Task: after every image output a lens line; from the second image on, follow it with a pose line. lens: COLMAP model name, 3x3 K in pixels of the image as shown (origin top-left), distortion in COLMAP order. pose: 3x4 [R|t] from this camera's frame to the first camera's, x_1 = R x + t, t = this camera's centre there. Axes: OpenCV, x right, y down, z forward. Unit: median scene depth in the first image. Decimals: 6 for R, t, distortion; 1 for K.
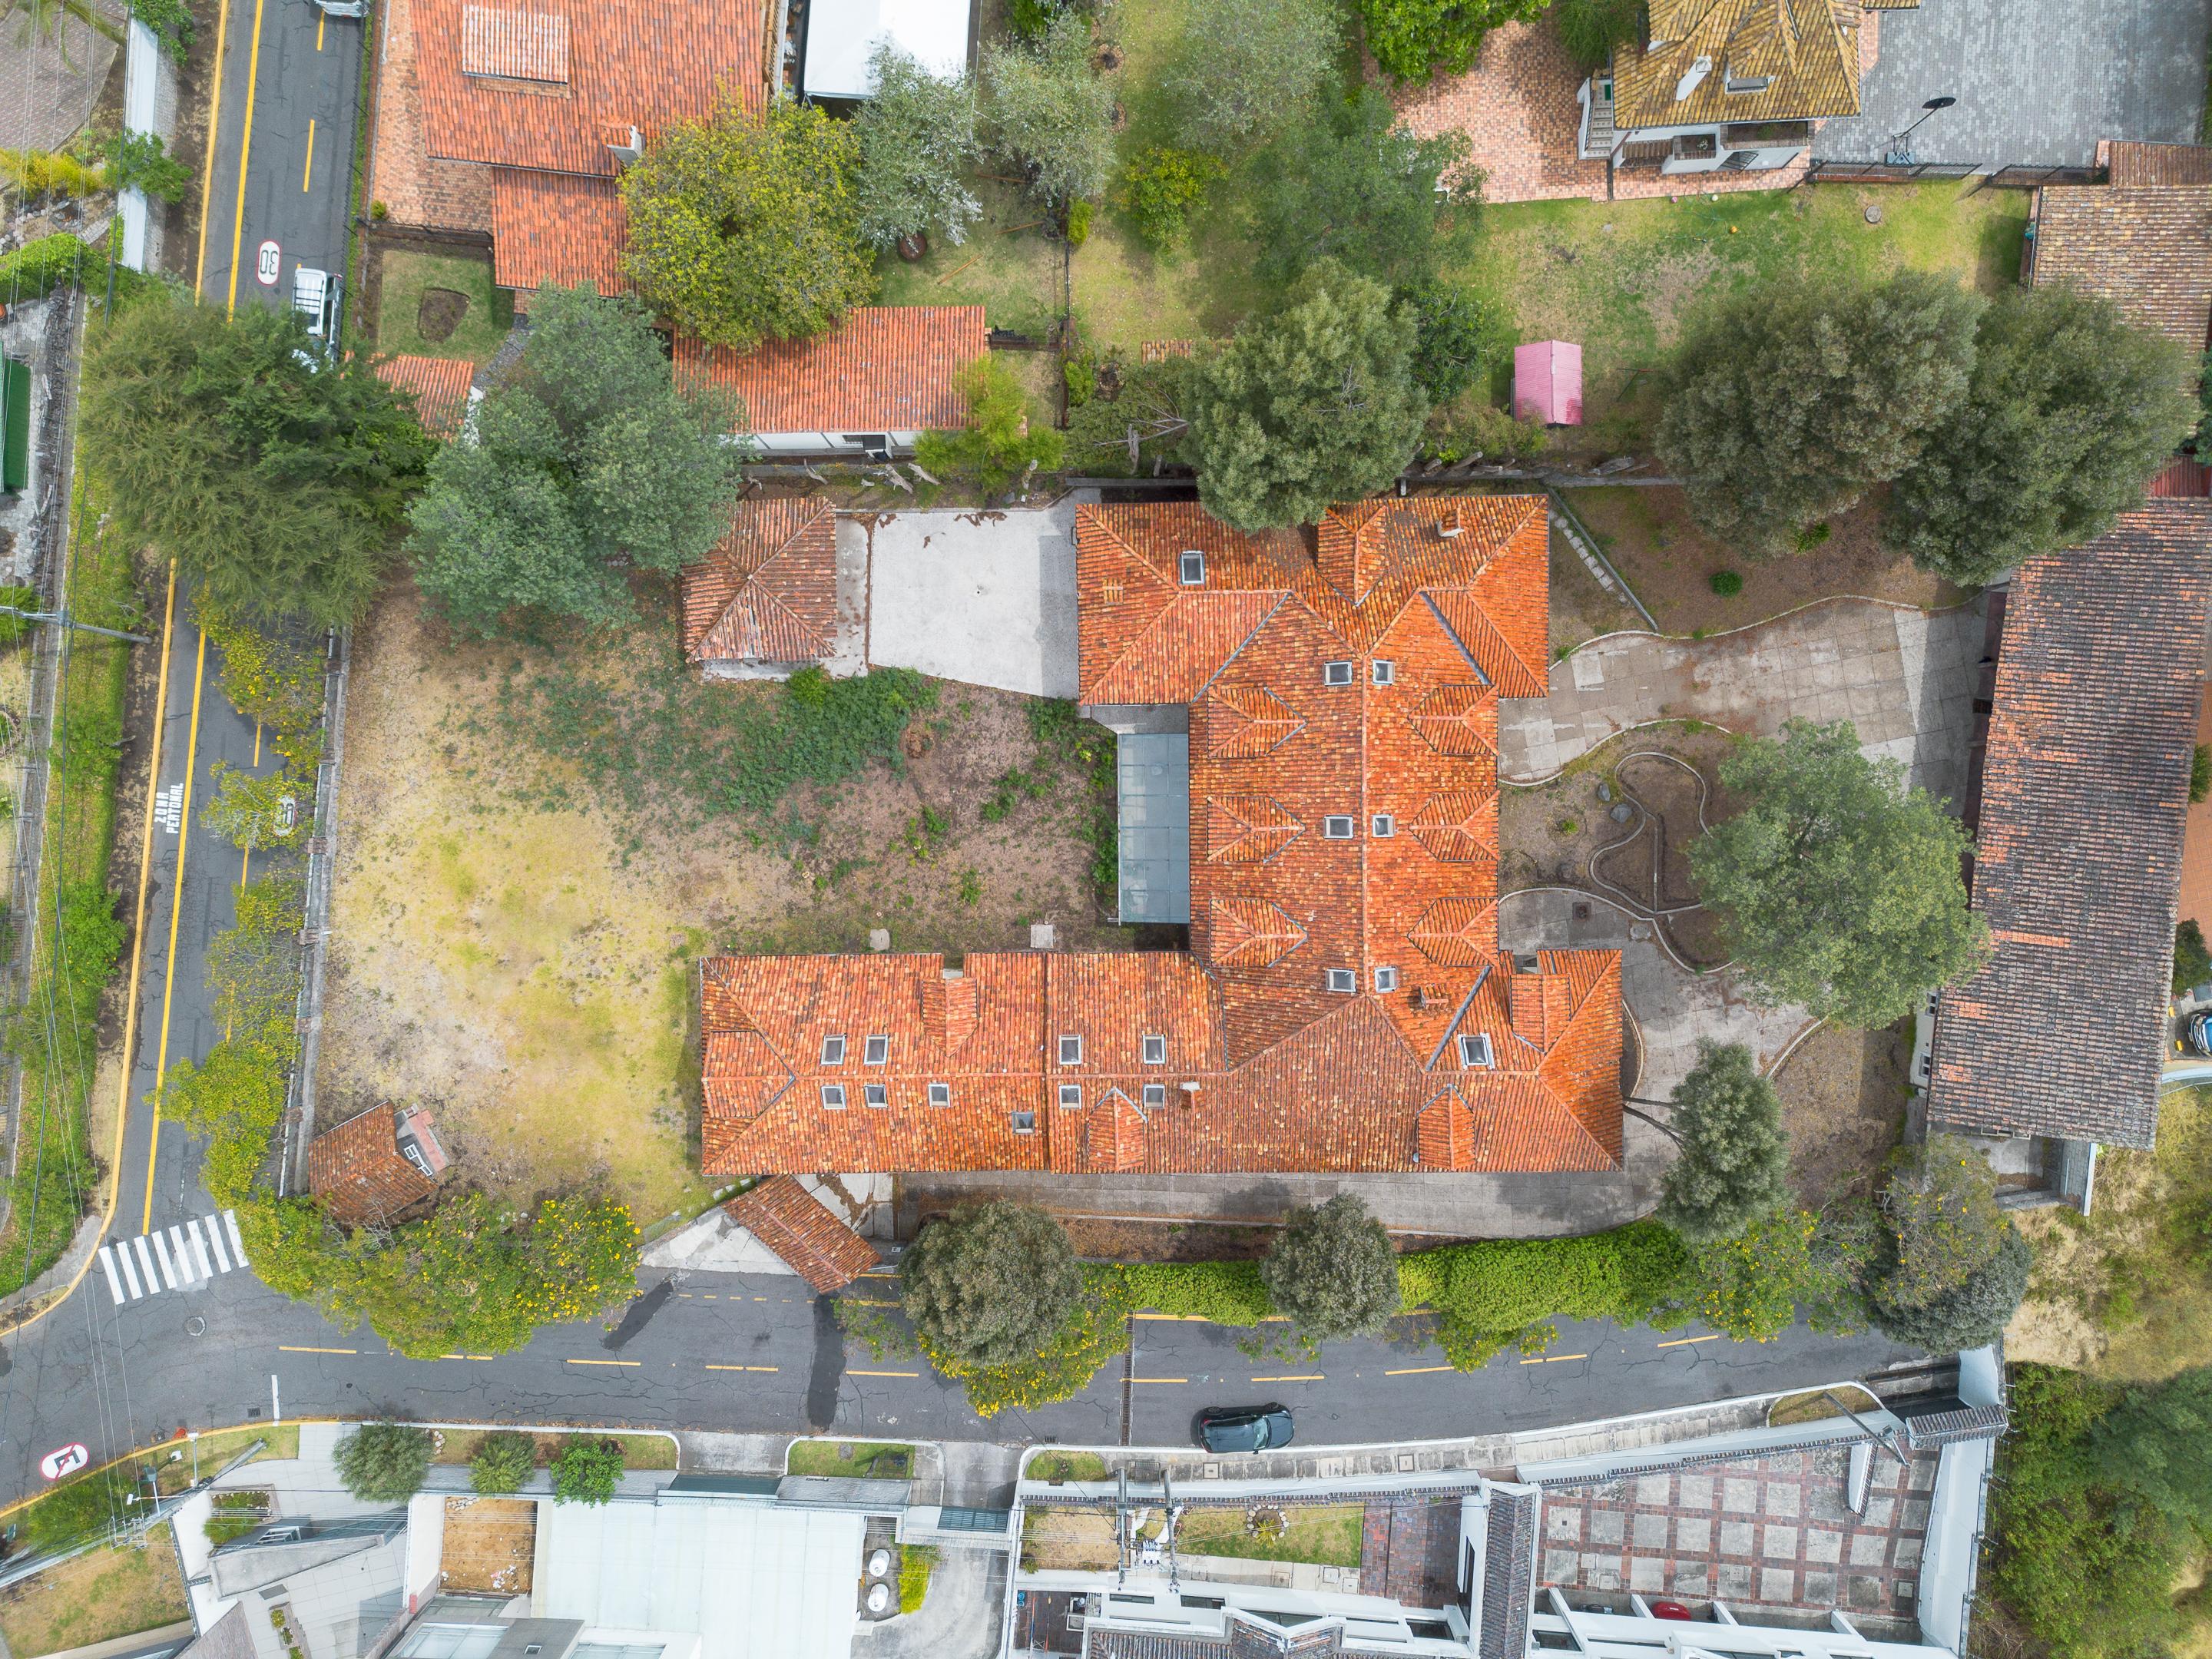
lens RADIAL K [[1550.4, 0, 1106.0], [0, 1550.4, 829.5], [0, 0, 1]] dist [0.048858, -0.042499]
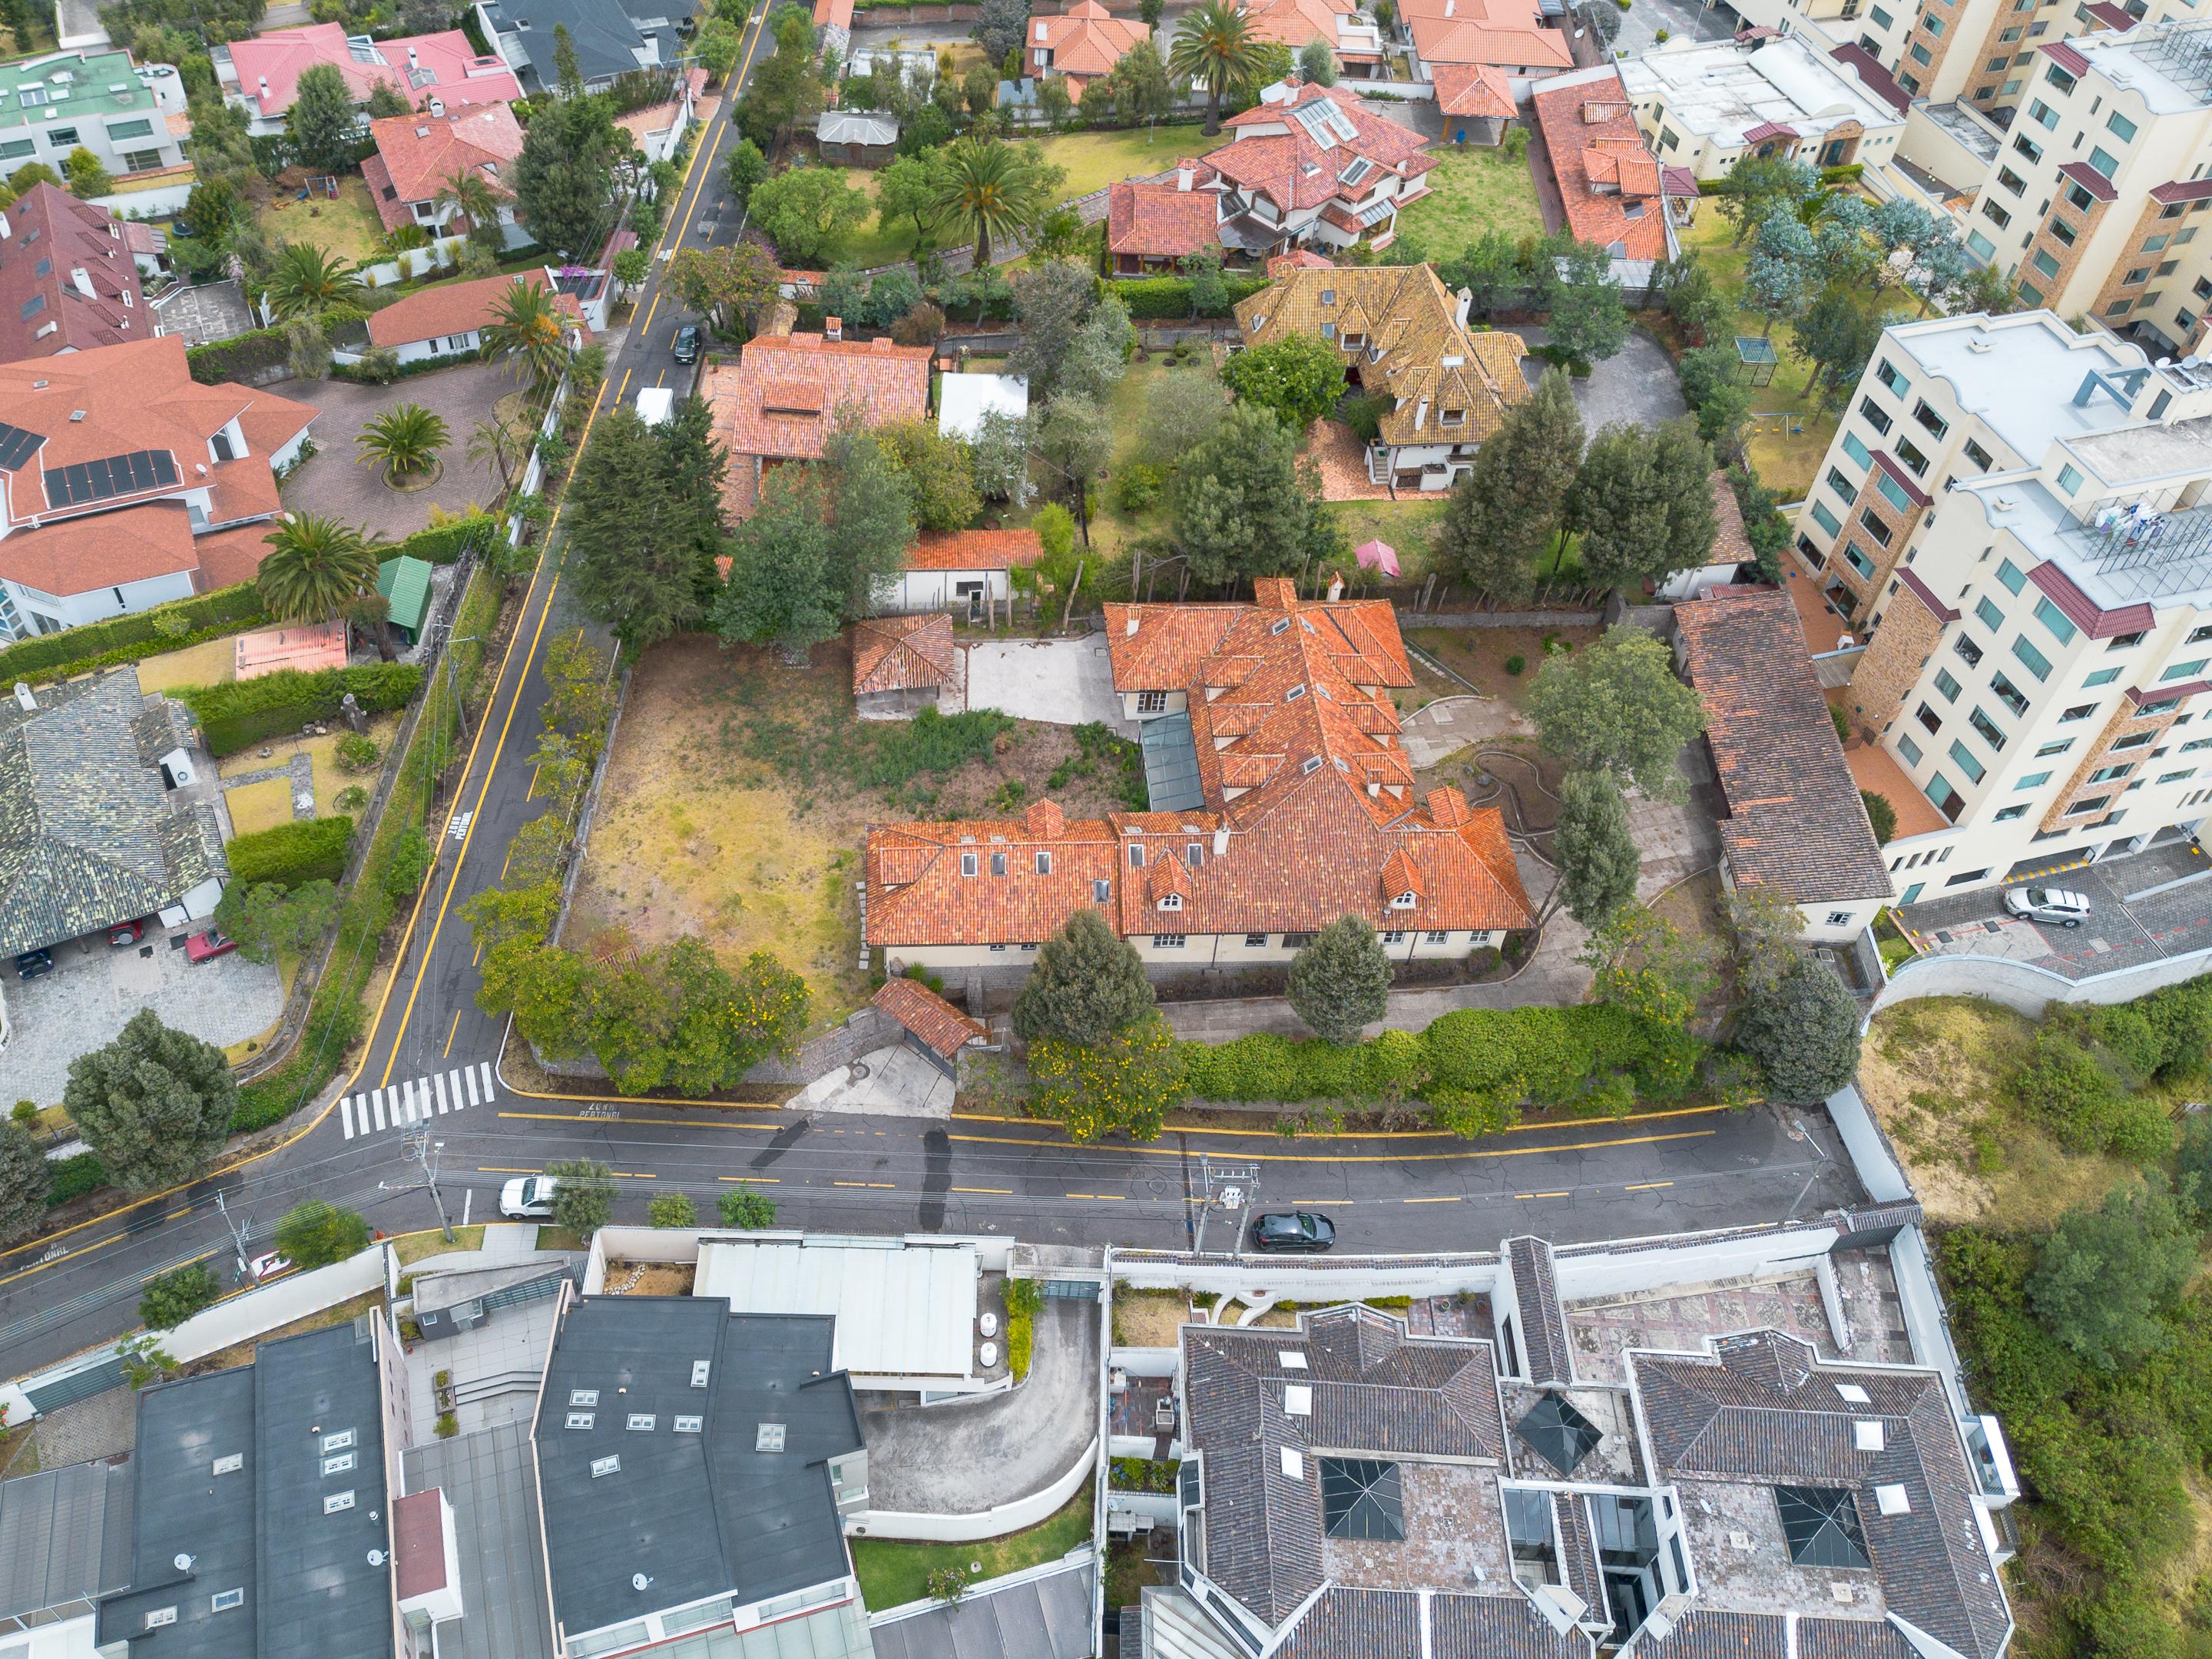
lens RADIAL K [[1822.4, 0, 988.9], [0, 1822.4, 751.1], [0, 0, 1]] dist [0.053678, -0.038522]
pose [[0.998716, -0.002129, 0.050620, -0.220924], [0.036529, 0.722600, -0.690300, 1.132613], [-0.035108, 0.691263, 0.721750, -0.247206]]
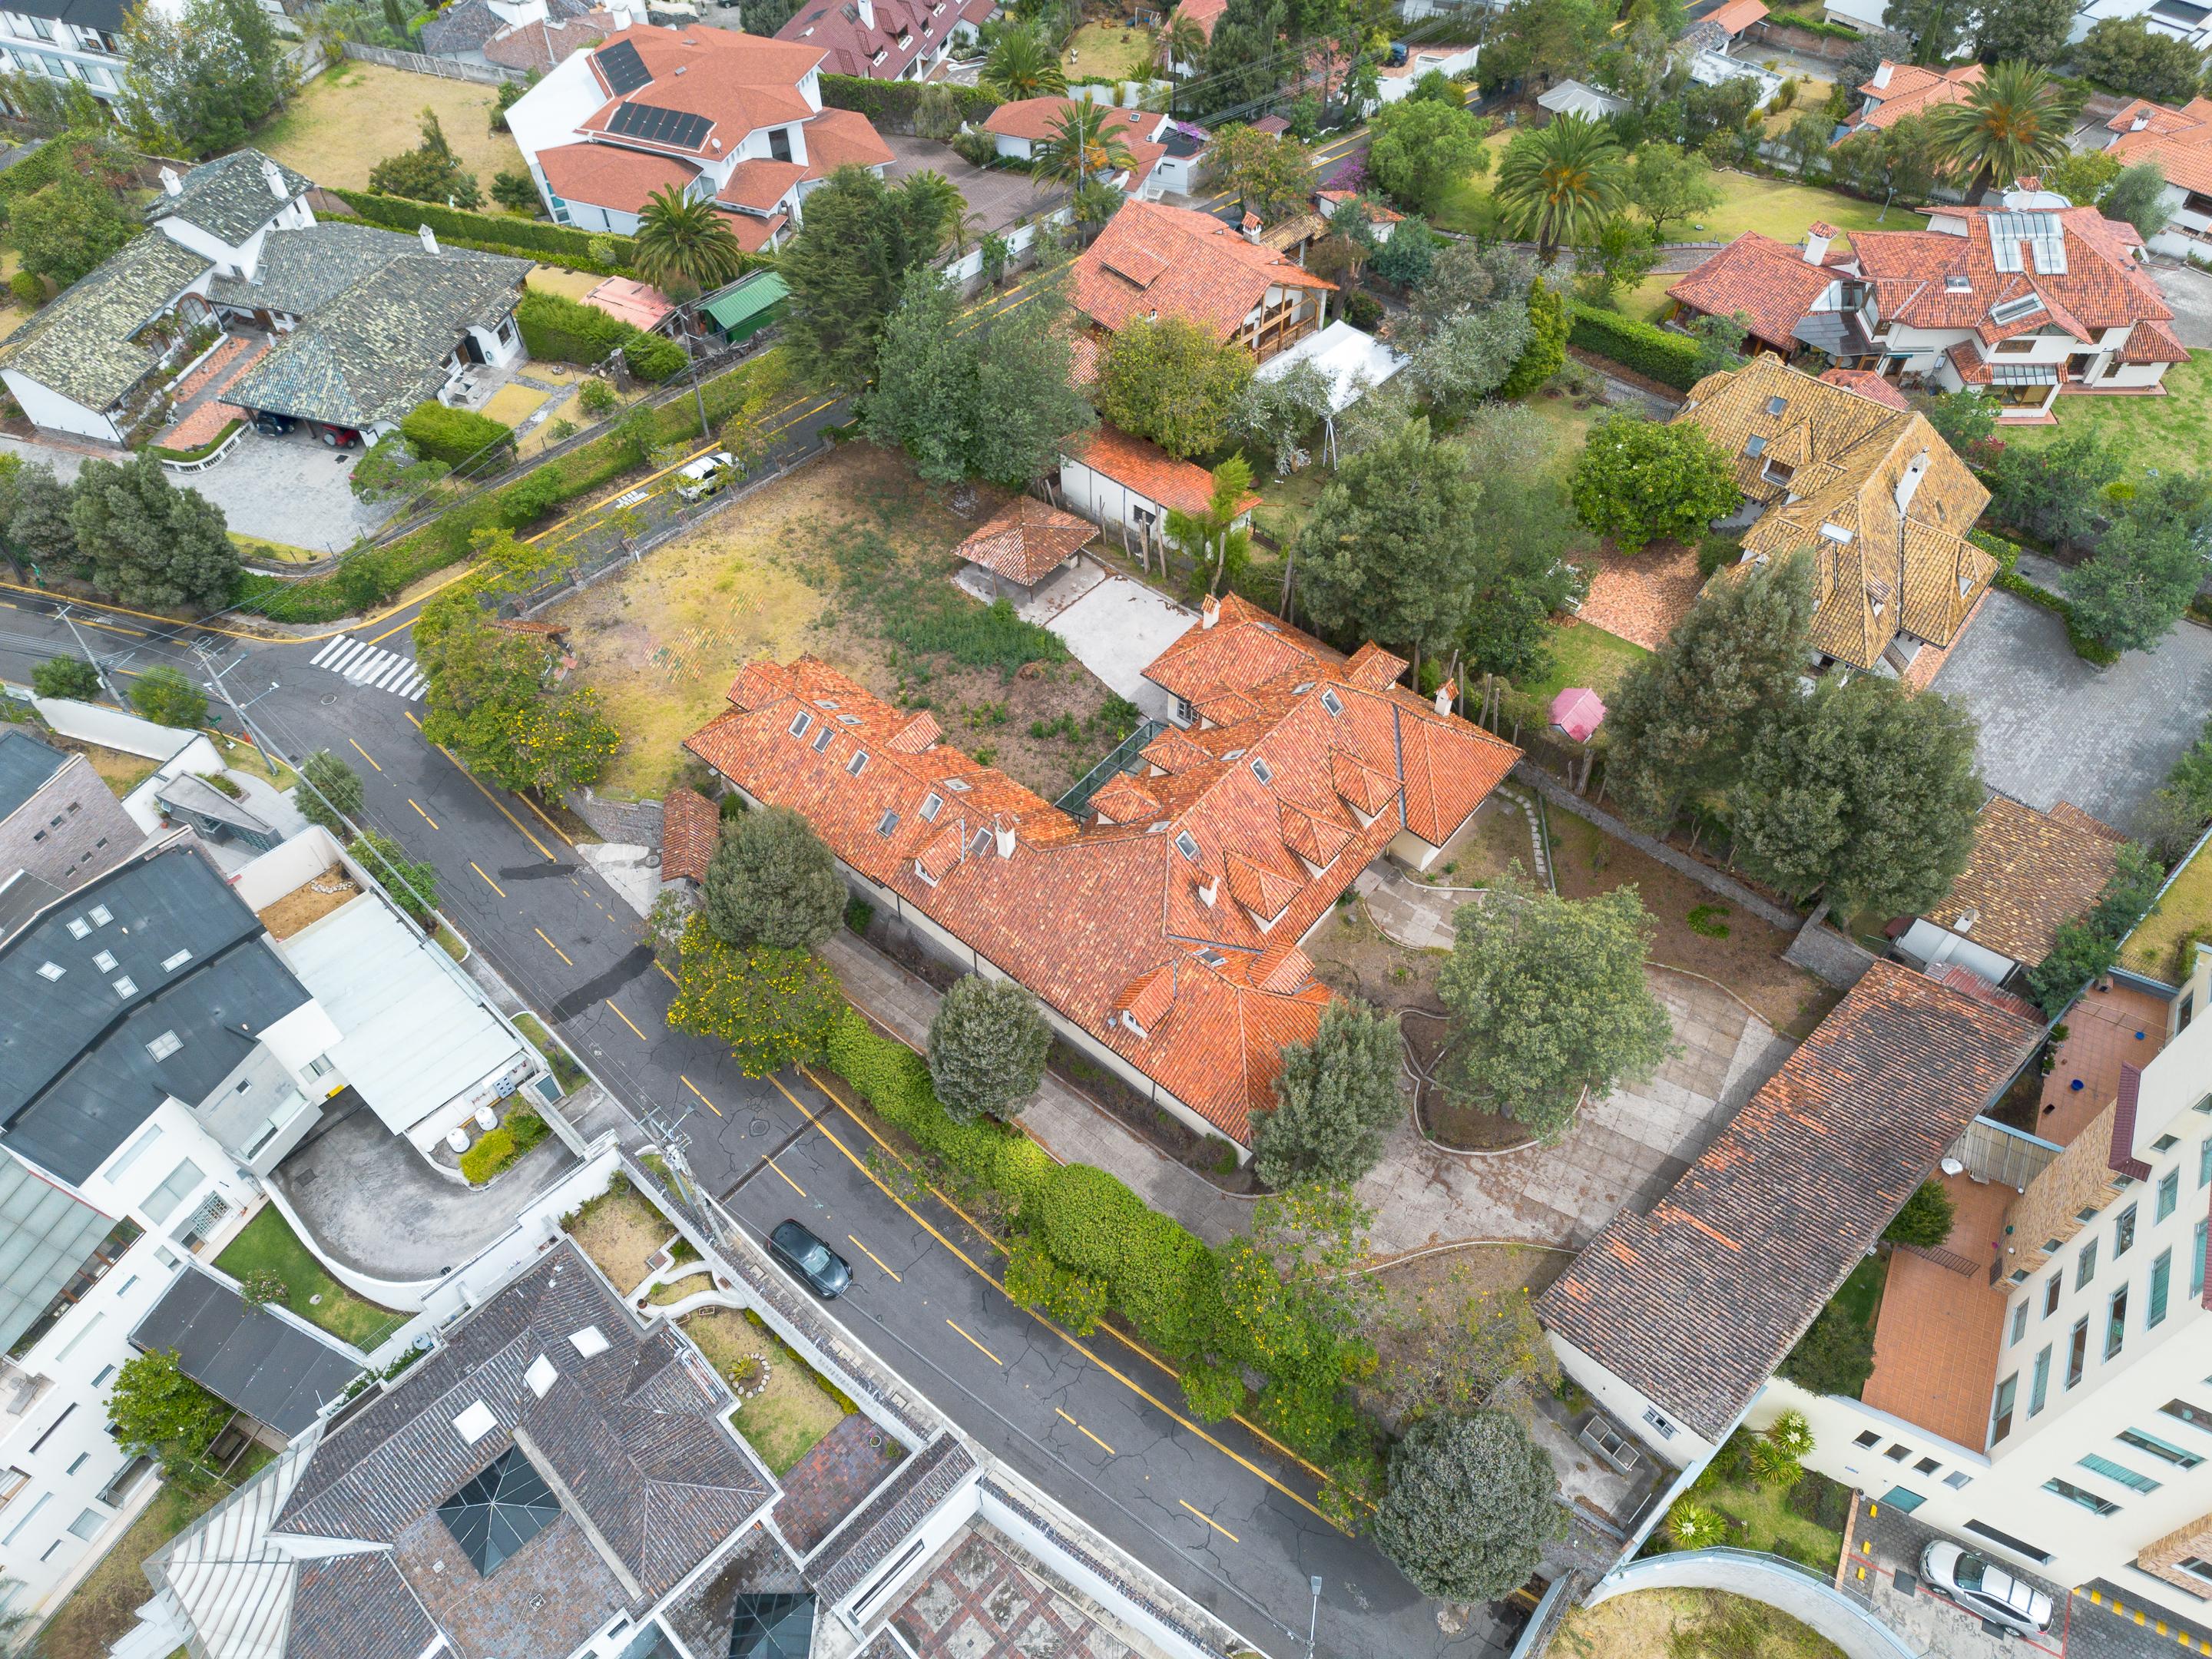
lens RADIAL K [[1550.4, 0, 1106.0], [0, 1550.4, 829.5], [0, 0, 1]] dist [0.048858, -0.042499]
pose [[0.758291, 0.509668, -0.406489, 0.535614], [-0.651895, 0.587803, -0.479083, 0.616703], [-0.005238, 0.628272, 0.777976, 0.042504]]
